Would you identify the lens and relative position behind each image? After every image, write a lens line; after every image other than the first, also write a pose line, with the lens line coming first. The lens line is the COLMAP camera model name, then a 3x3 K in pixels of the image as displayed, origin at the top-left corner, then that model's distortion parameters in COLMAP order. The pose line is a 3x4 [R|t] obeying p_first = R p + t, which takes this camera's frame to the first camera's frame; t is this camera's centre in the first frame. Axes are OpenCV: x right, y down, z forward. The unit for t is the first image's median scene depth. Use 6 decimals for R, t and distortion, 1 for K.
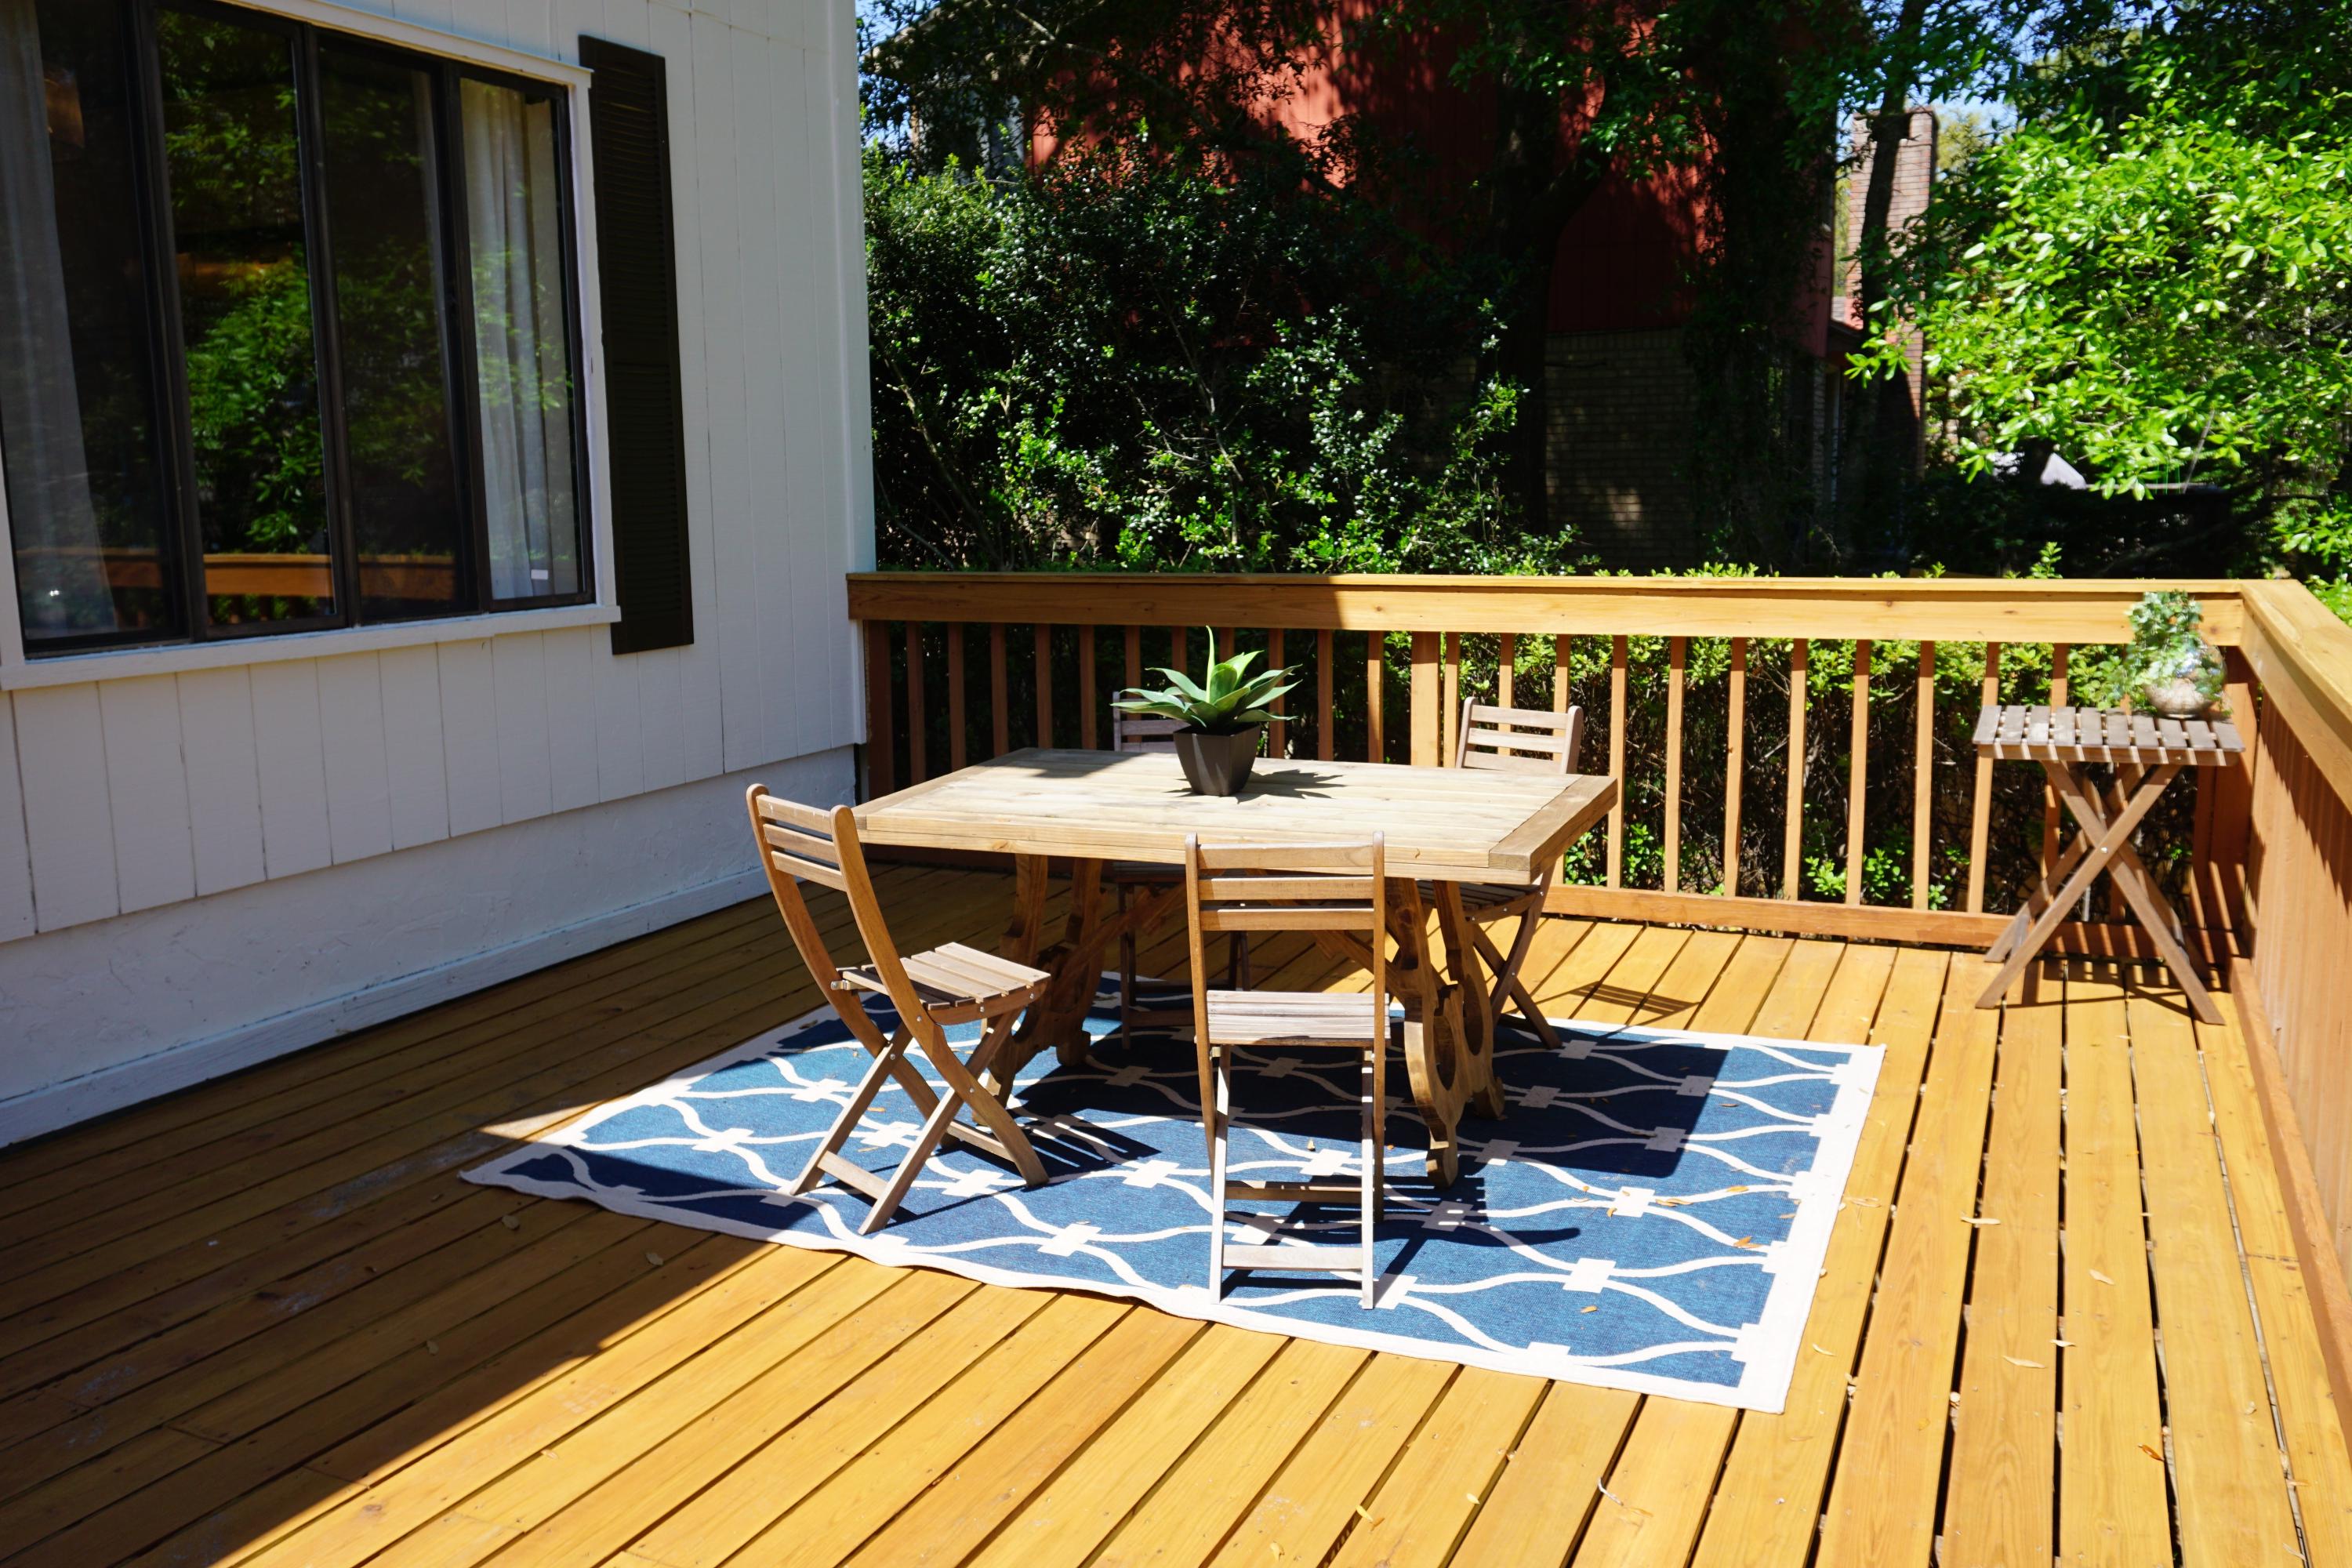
lens RADIAL K [[1944.6, 0, 1179.5], [0, 1944.6, 783.7], [0, 0, 1]] dist [-0.001650, 0.016199]
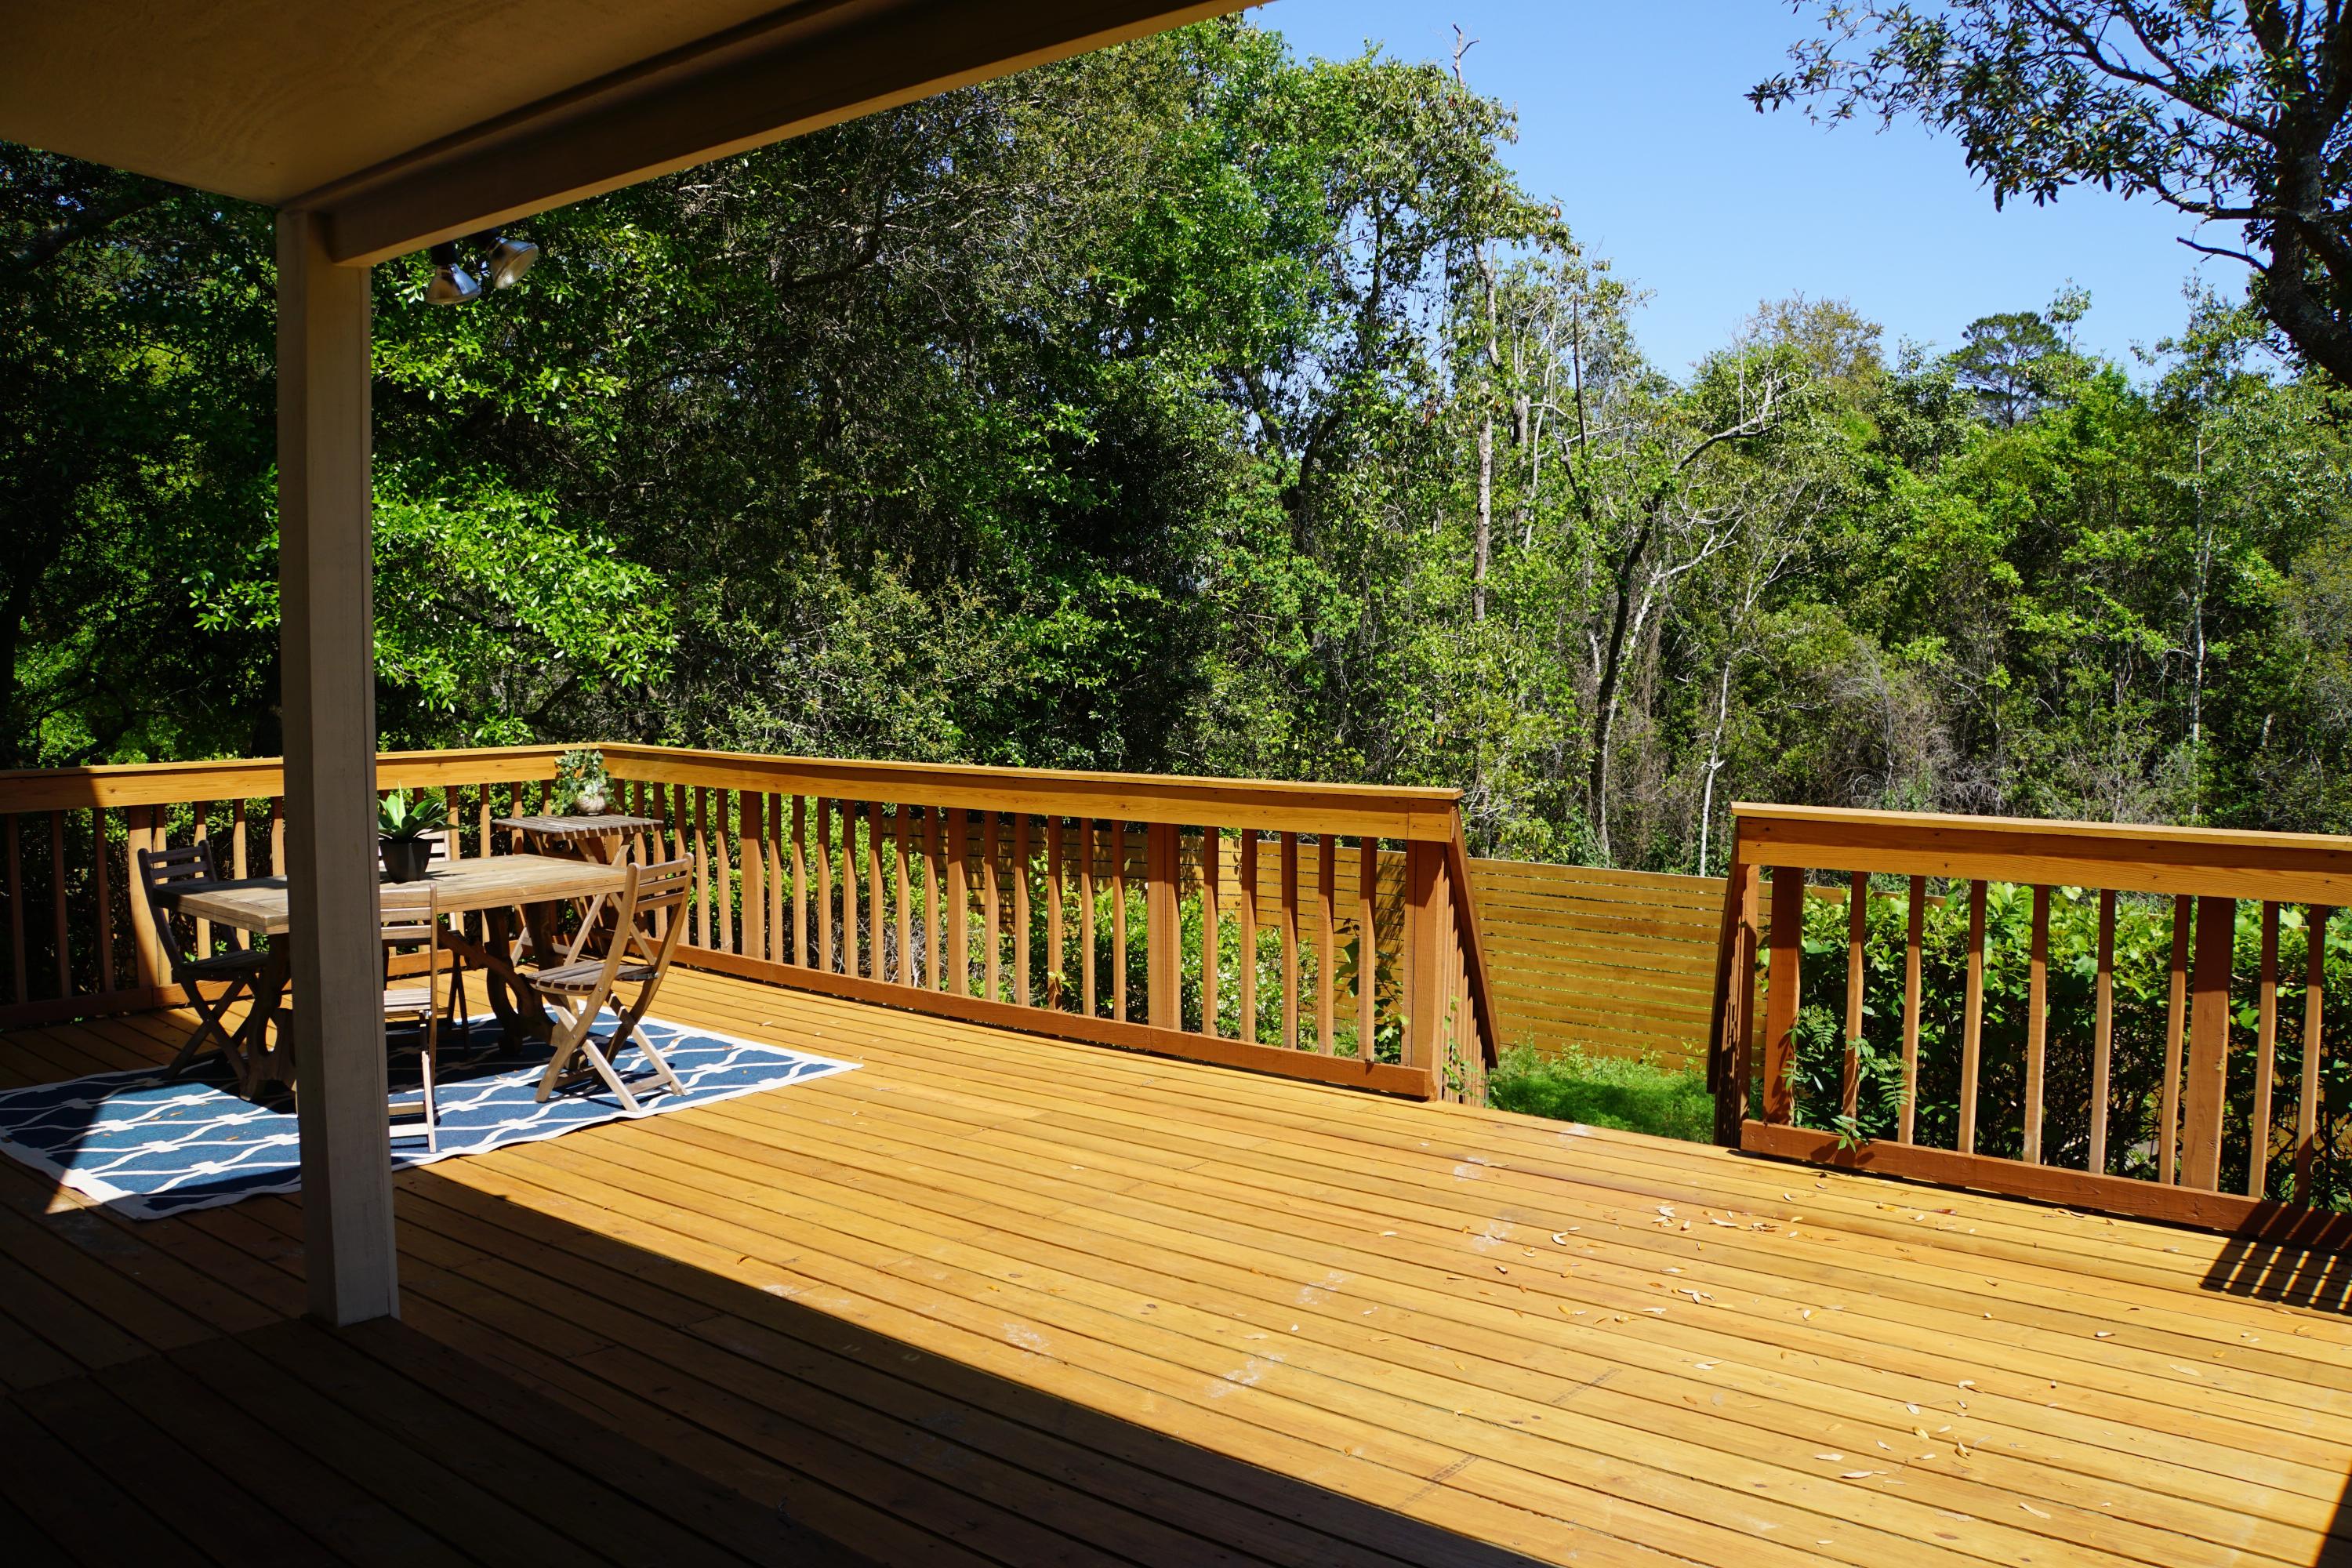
lens RADIAL K [[1881.6, 0, 1176.0], [0, 1881.6, 784.5], [0, 0, 1]] dist [-0.166873, 0.107343]
pose [[0.268721, -0.059185, 0.961398, -1.310761], [0.145540, 0.989146, 0.020213, -0.018195], [-0.952159, 0.134491, 0.274418, -0.073253]]
